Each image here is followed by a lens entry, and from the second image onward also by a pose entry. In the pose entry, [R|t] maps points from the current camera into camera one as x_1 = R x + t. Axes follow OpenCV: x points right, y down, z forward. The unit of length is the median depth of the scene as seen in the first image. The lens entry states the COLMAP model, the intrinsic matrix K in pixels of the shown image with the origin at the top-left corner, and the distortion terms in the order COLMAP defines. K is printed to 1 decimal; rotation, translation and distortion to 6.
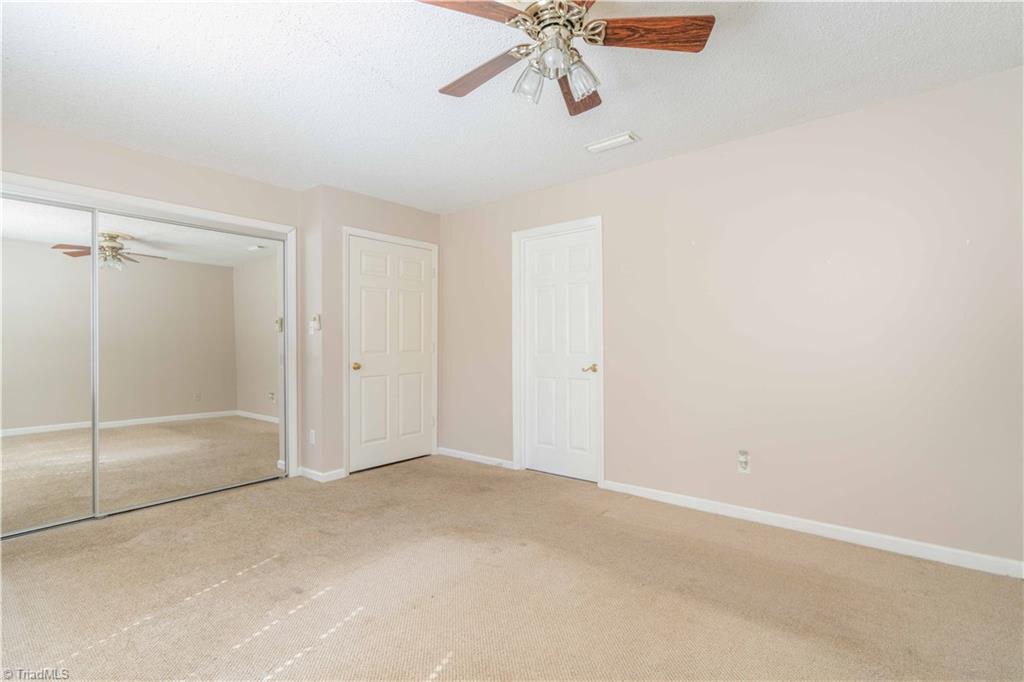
lens RADIAL K [[468.0, 0, 508.9], [0, 468.0, 342.8], [0, 0, 1]] dist [-0.006122, 0.000839]
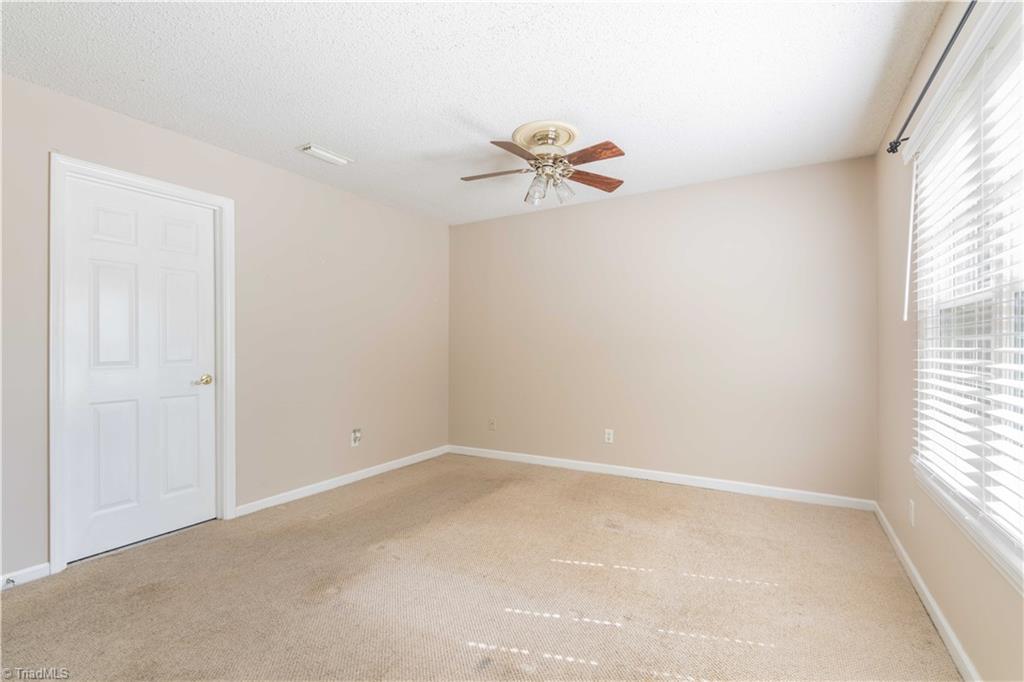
lens RADIAL K [[468.0, 0, 509.0], [0, 468.0, 343.2], [0, 0, 1]] dist [-0.006122, 0.000839]
pose [[-0.150573, 0.016111, 0.988468, -0.886879], [0.002781, 0.999870, -0.015873, 0.006503], [-0.988595, 0.000359, -0.150598, 0.769710]]
